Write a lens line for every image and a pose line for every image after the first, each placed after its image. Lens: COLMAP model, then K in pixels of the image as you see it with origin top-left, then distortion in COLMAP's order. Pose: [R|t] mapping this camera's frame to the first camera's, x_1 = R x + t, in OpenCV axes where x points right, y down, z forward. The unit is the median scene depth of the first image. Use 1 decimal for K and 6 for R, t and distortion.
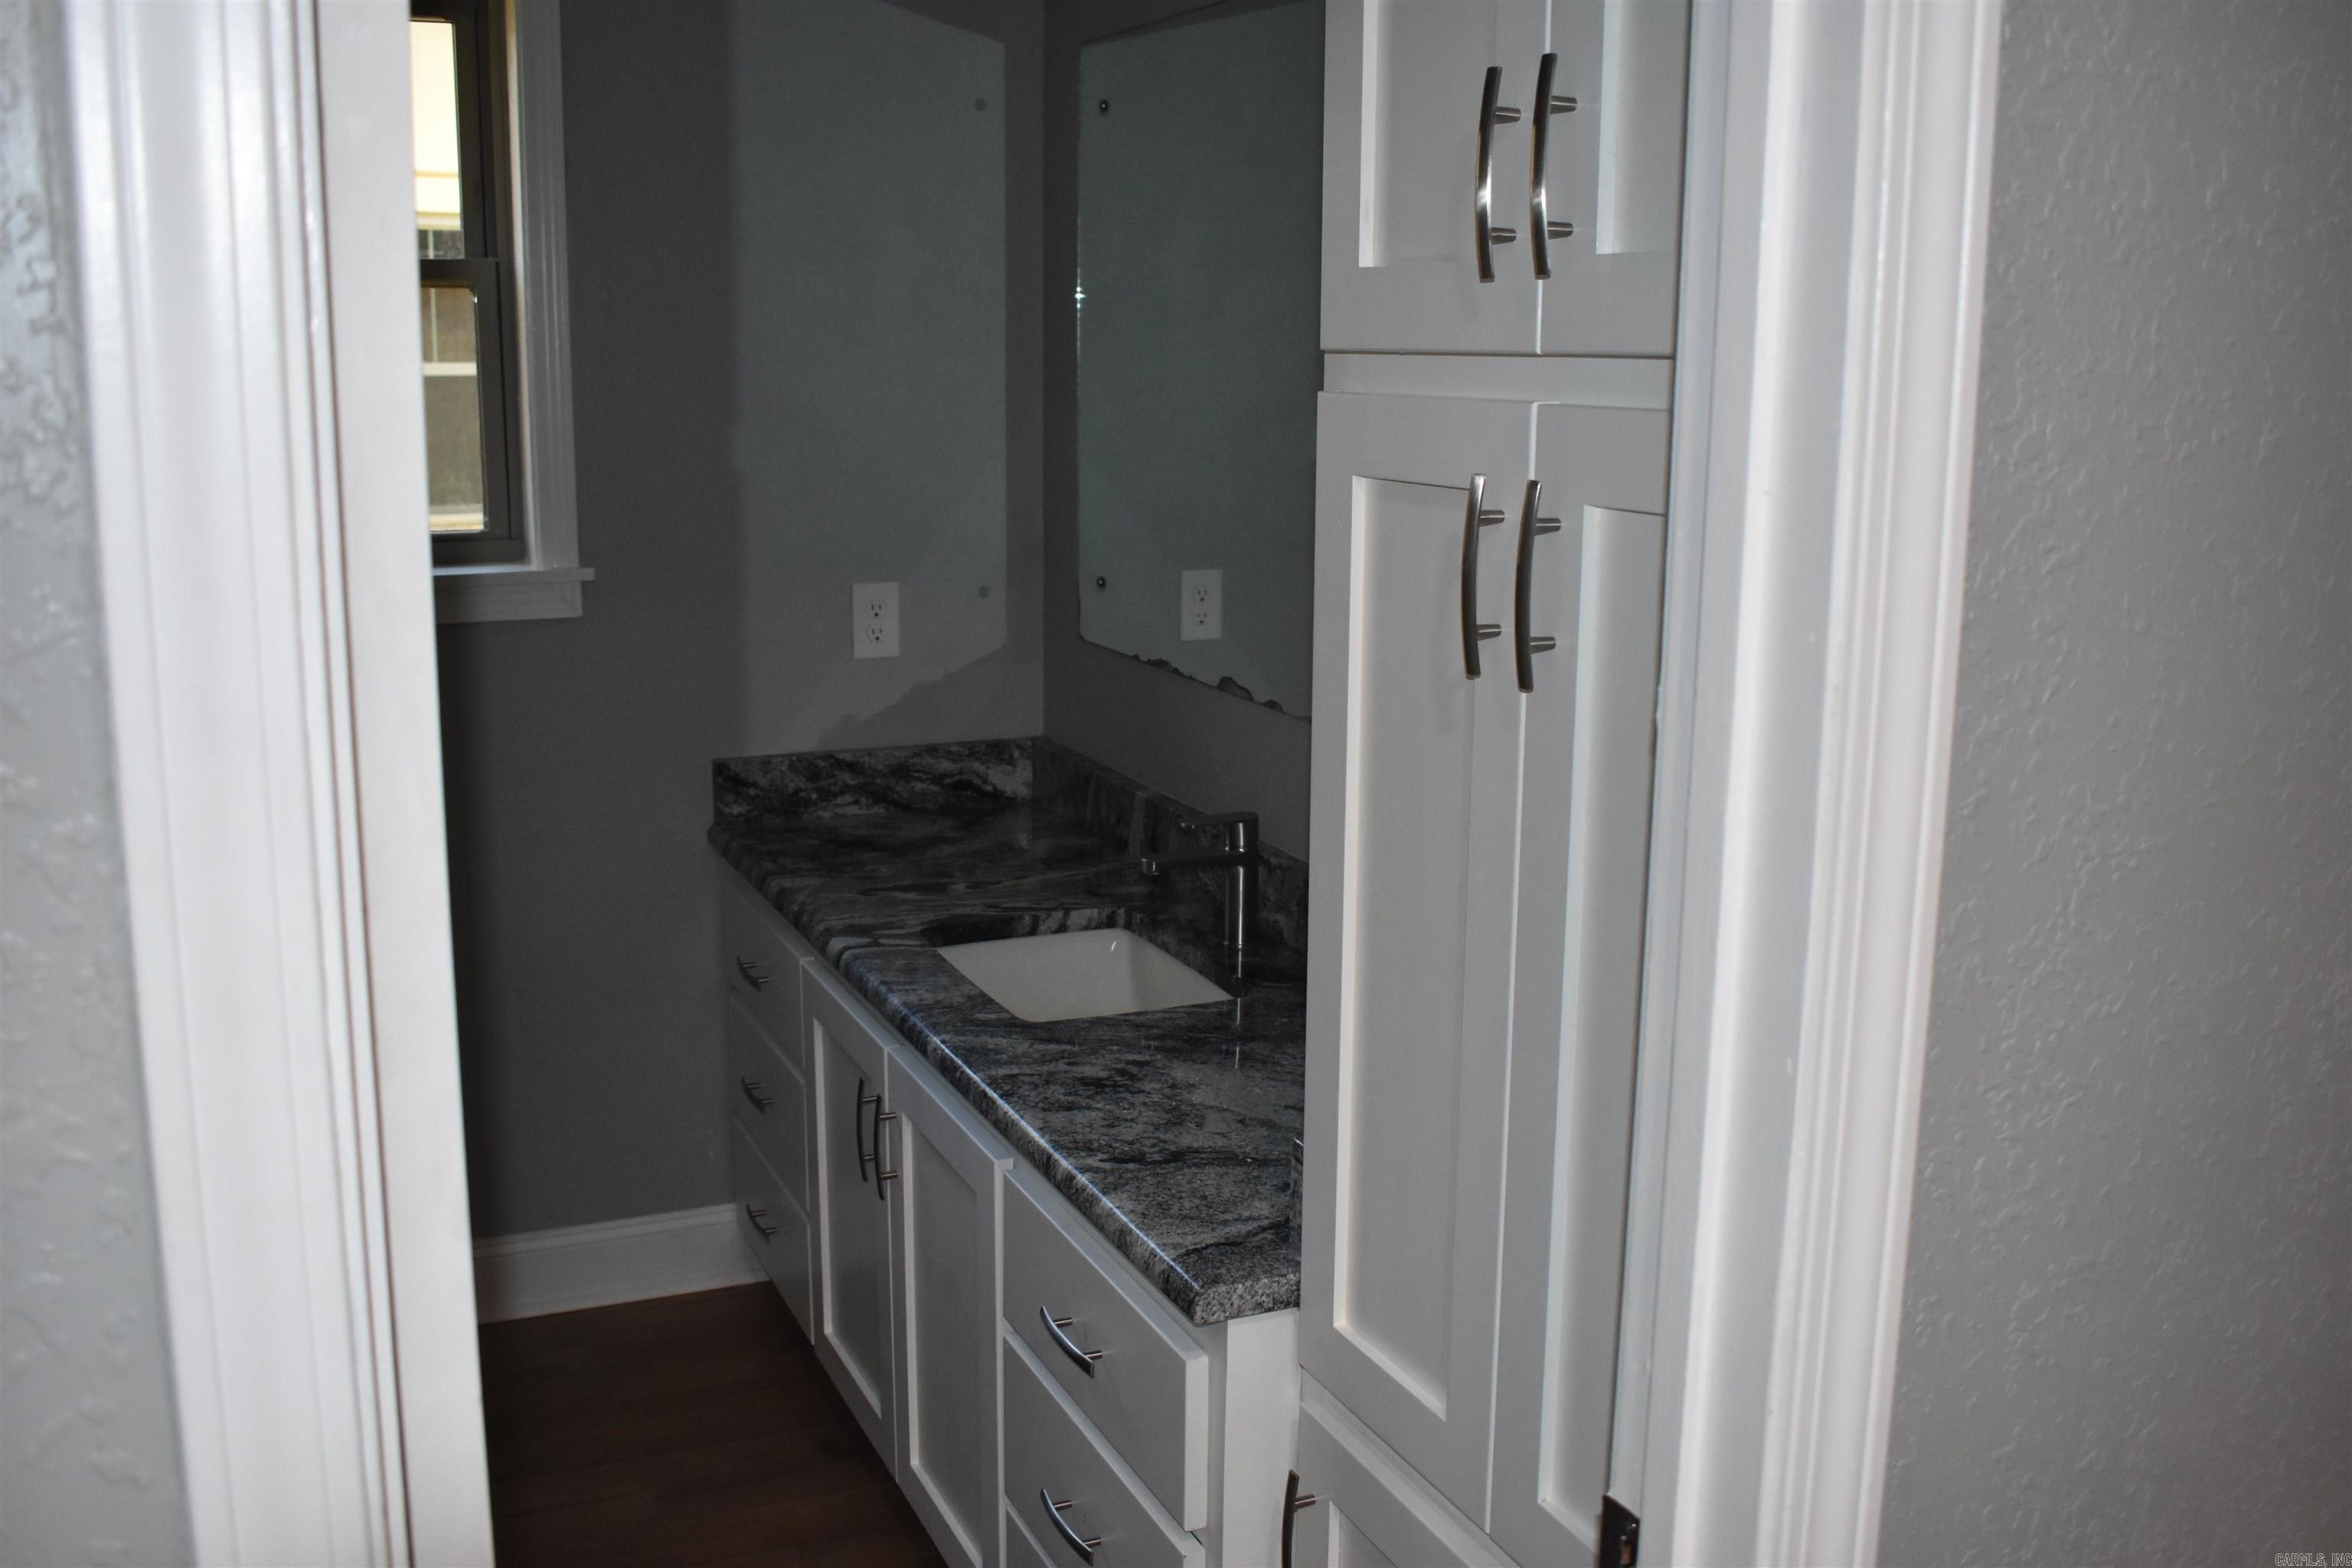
lens RADIAL K [[2124.1, 0, 1176.0], [0, 2124.1, 784.0], [0, 0, 1]] dist [-0.061033, -0.002570]
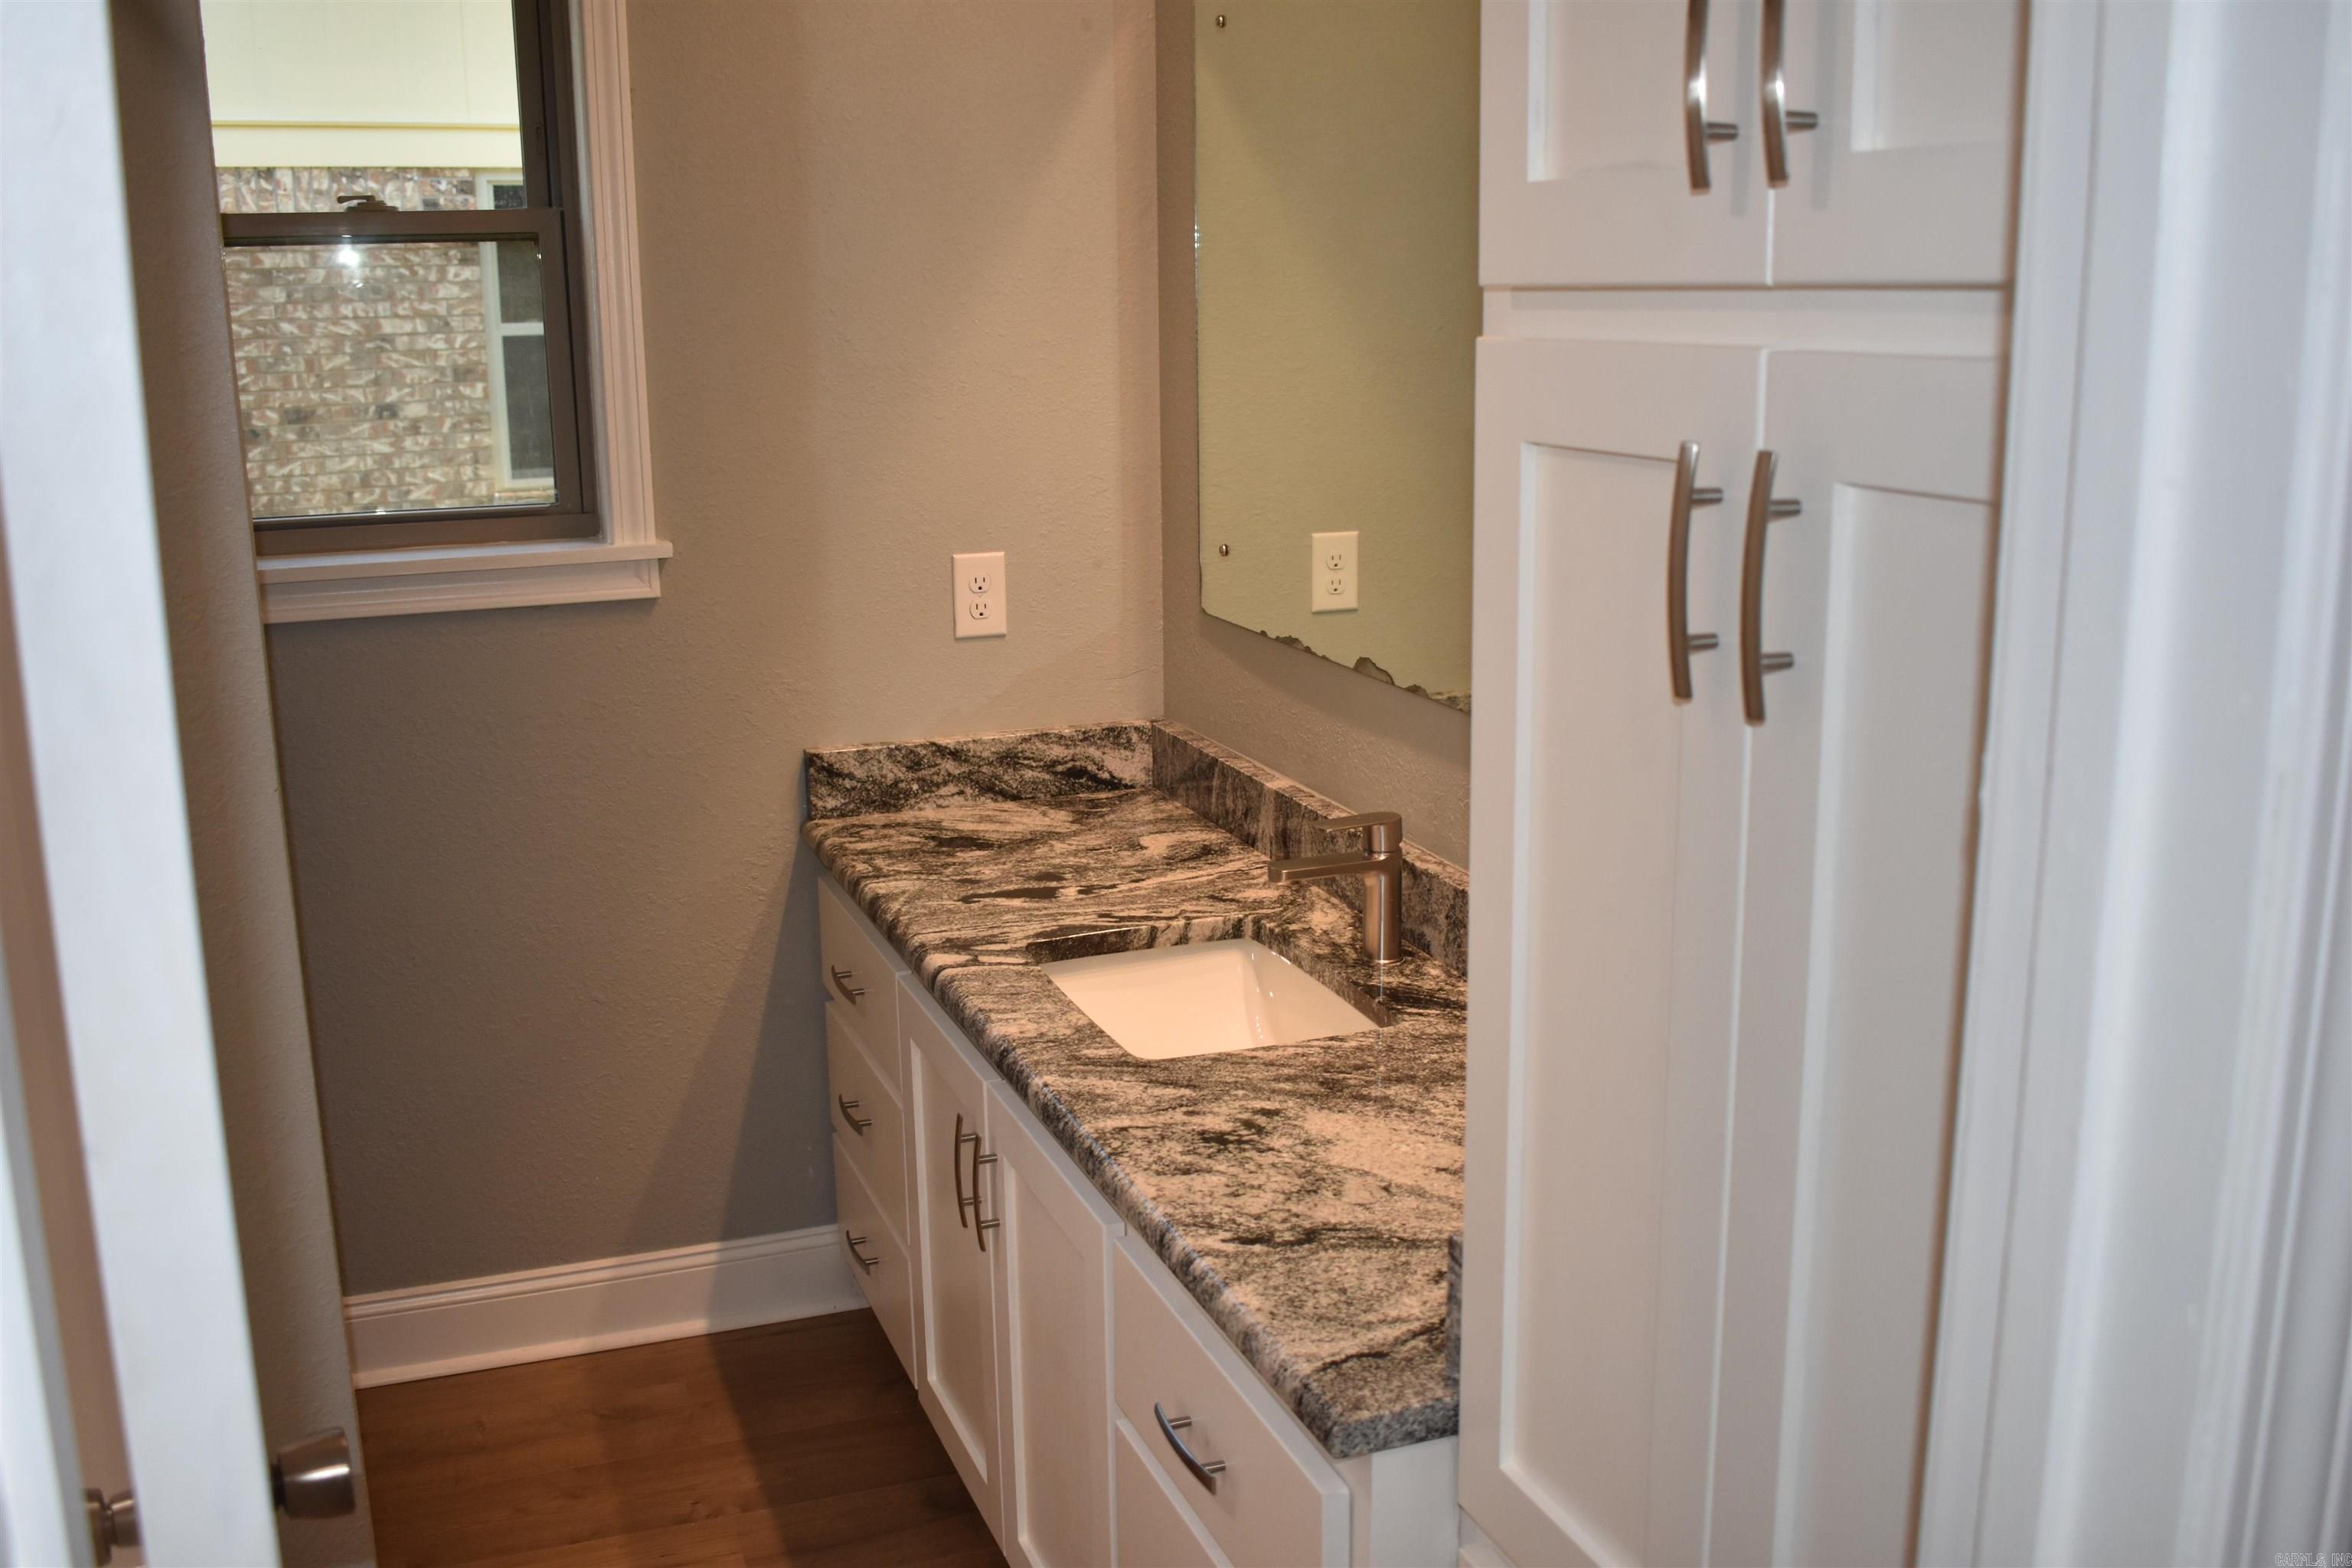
lens RADIAL K [[2124.1, 0, 1176.0], [0, 2124.1, 784.0], [0, 0, 1]] dist [-0.061033, -0.002570]
pose [[0.997944, -0.006969, -0.063705, 0.001520], [0.008560, 0.999657, 0.024738, -0.026073], [0.063510, -0.025233, 0.997662, 0.132733]]
